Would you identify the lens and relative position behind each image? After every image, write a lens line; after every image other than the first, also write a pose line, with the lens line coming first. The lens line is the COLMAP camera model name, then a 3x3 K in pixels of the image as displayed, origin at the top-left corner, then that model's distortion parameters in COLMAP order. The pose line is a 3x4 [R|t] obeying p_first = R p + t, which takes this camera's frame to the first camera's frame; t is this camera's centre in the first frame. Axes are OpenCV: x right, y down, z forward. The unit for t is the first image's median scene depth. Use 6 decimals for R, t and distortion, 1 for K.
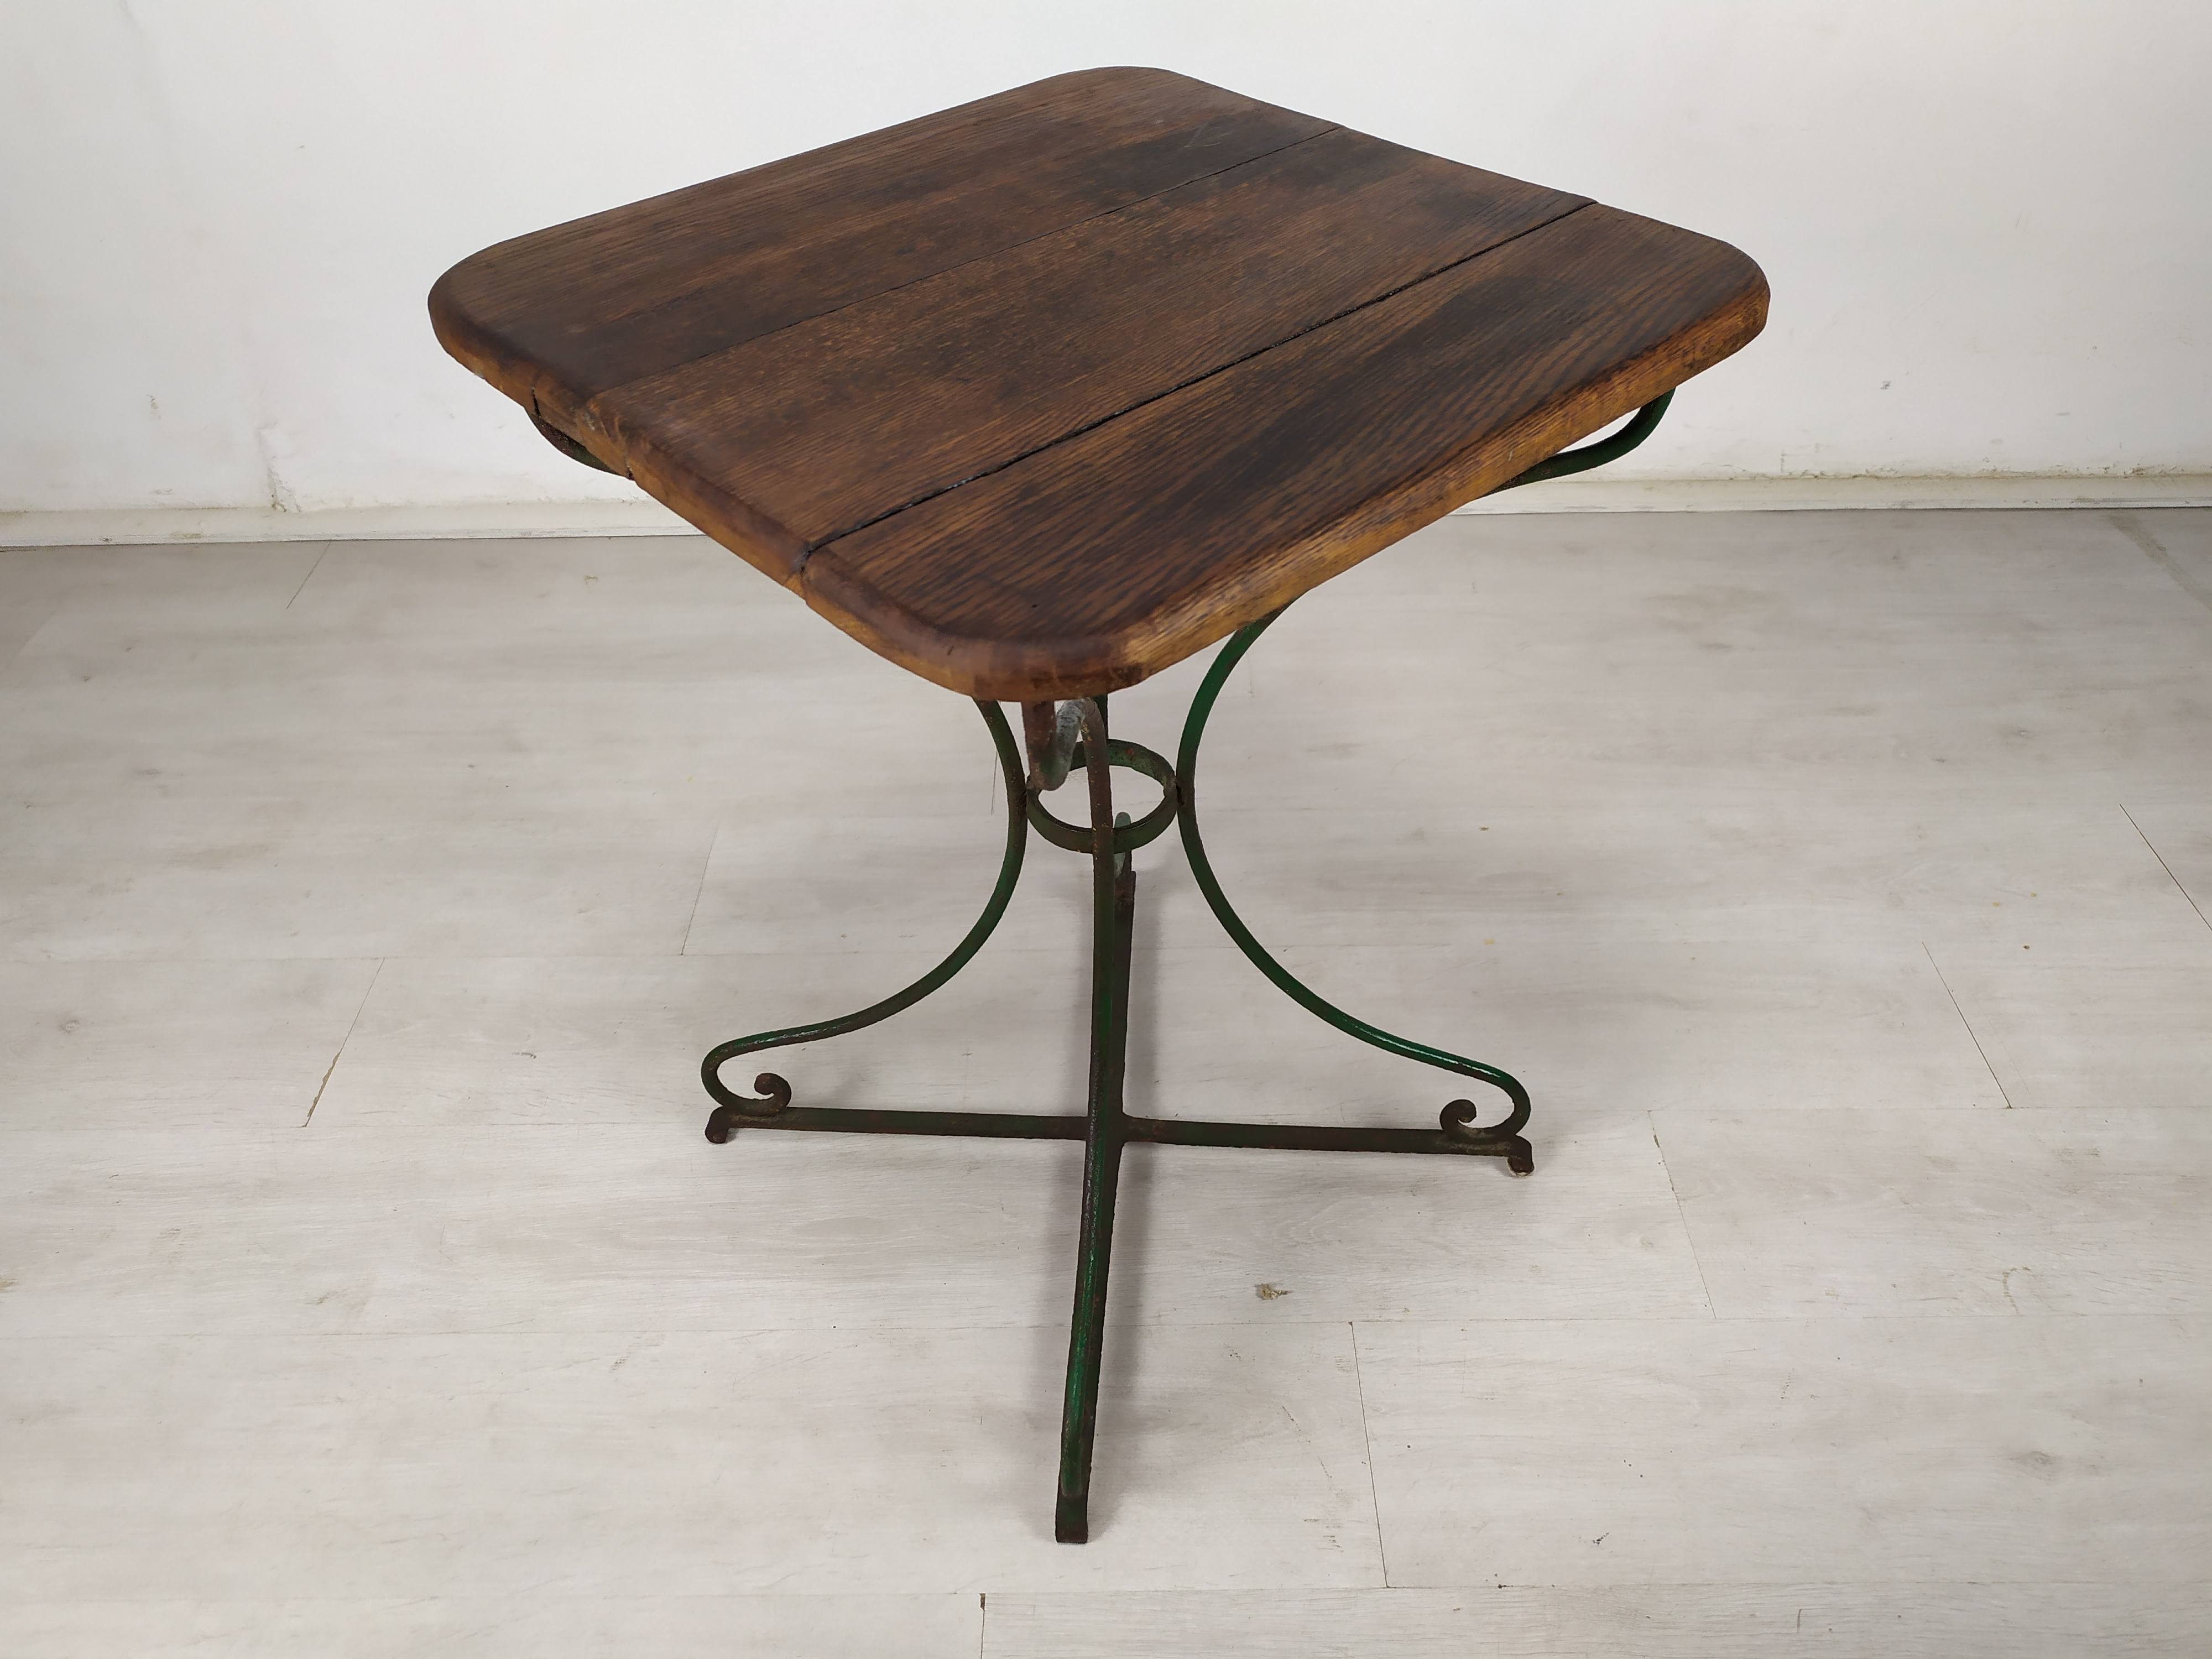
lens RADIAL K [[1700.6, 0, 1120.9], [0, 1700.6, 794.0], [0, 0, 1]] dist [0.062340, -0.076574]
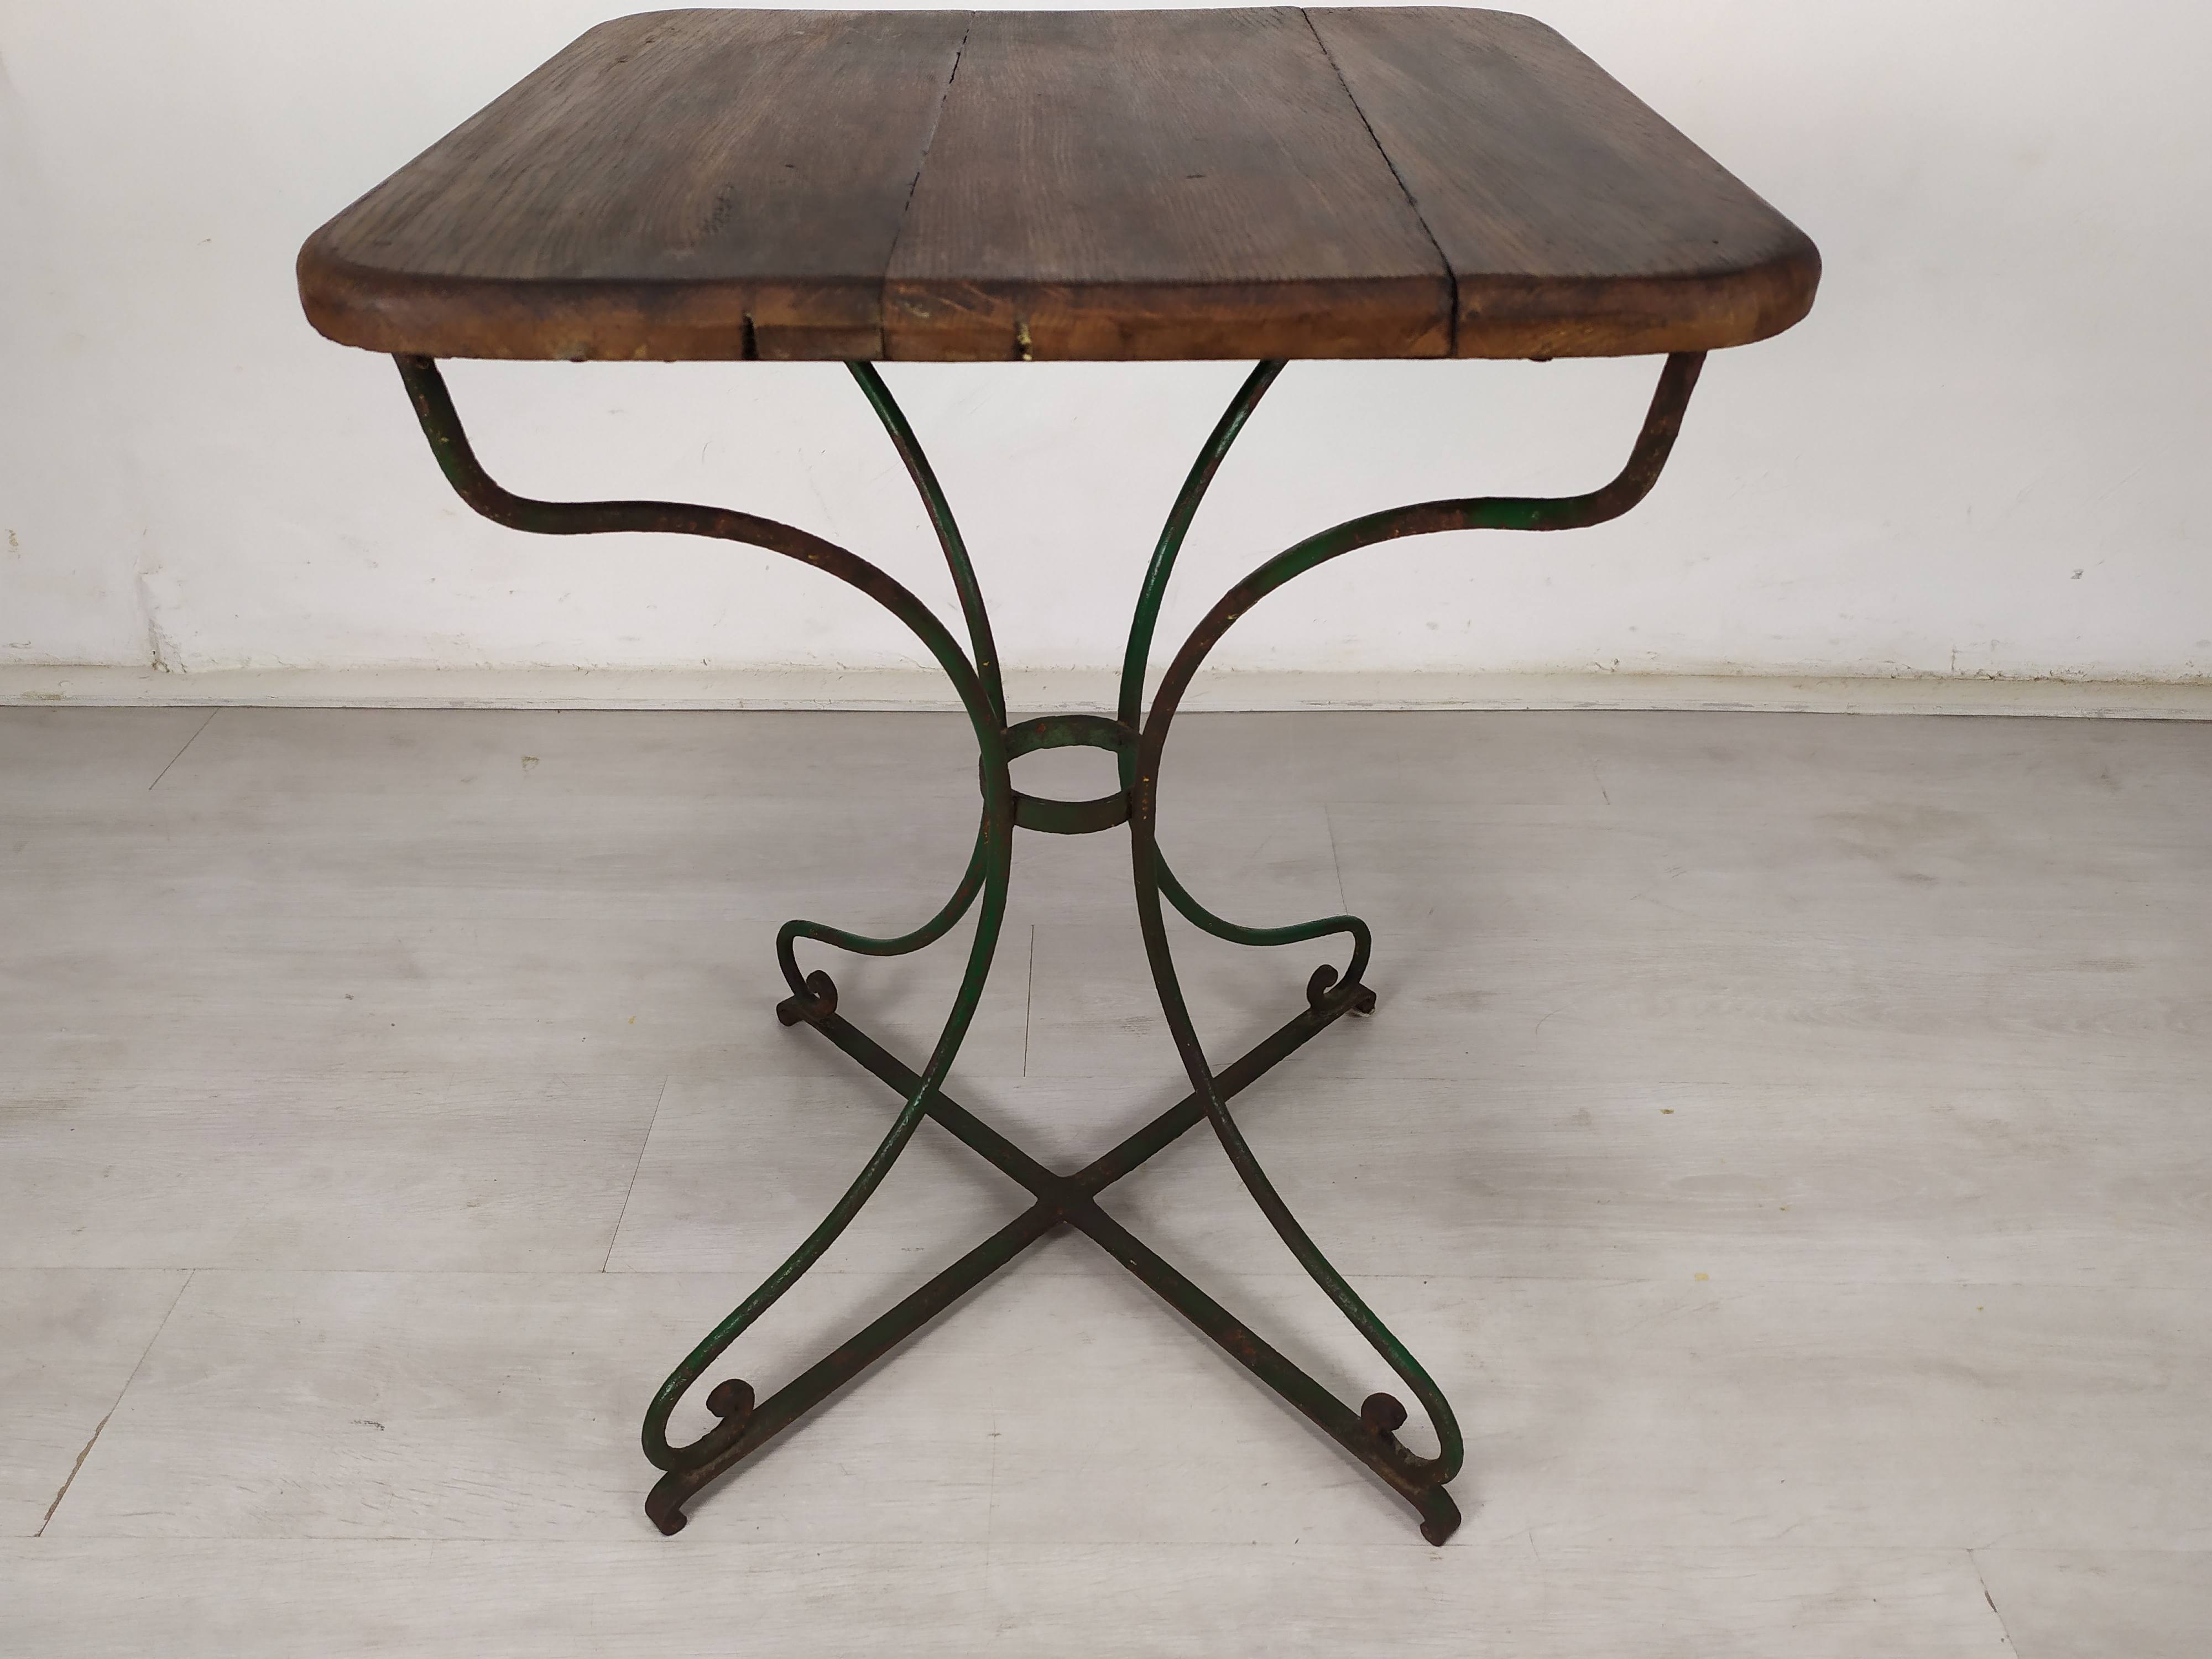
lens RADIAL K [[1674.3, 0, 1118.1], [0, 1674.3, 809.9], [0, 0, 1]] dist [0.058172, -0.065066]
pose [[0.999582, 0.024719, 0.014975, -0.051629], [-0.023033, 0.994321, -0.103902, -0.032265], [-0.017458, 0.103513, 0.994475, 0.252855]]
